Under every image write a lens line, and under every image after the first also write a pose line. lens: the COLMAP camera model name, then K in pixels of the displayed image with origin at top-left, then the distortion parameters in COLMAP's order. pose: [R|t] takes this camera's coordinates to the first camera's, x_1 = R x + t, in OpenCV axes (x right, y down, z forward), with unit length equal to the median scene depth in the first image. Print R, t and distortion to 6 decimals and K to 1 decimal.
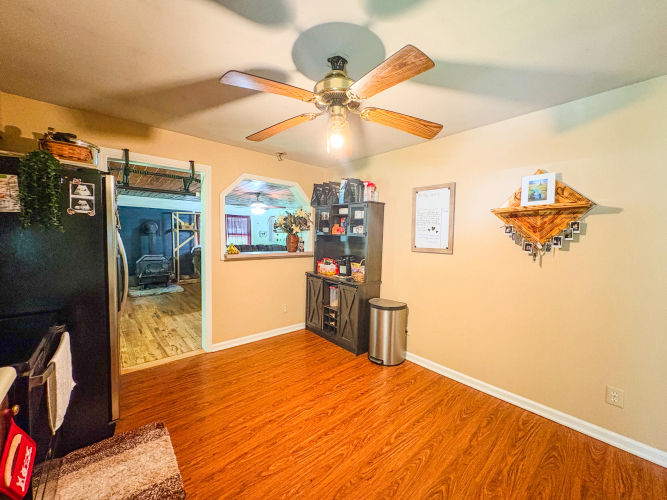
lens RADIAL K [[266.1, 0, 334.3], [0, 266.1, 250.5], [0, 0, 1]] dist [0.000573, 0.000550]
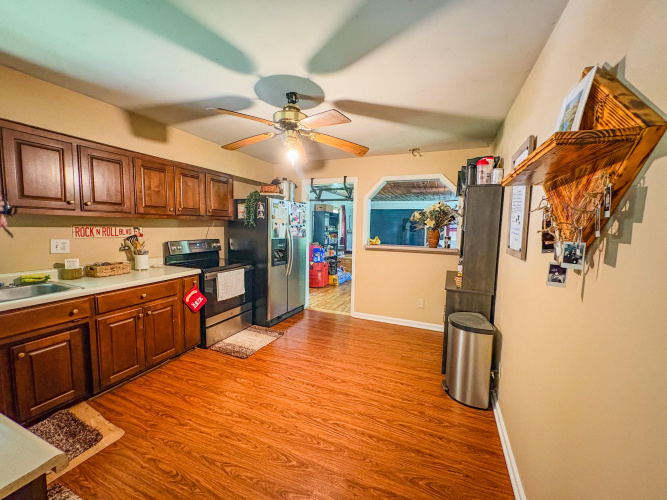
lens RADIAL K [[266.1, 0, 333.0], [0, 266.1, 250.9], [0, 0, 1]] dist [0.000573, 0.000550]
pose [[0.434569, 0.072724, -0.897697, 0.815479], [-0.063952, 0.996710, 0.049786, -0.010489], [0.898365, 0.035774, 0.437791, 0.382173]]
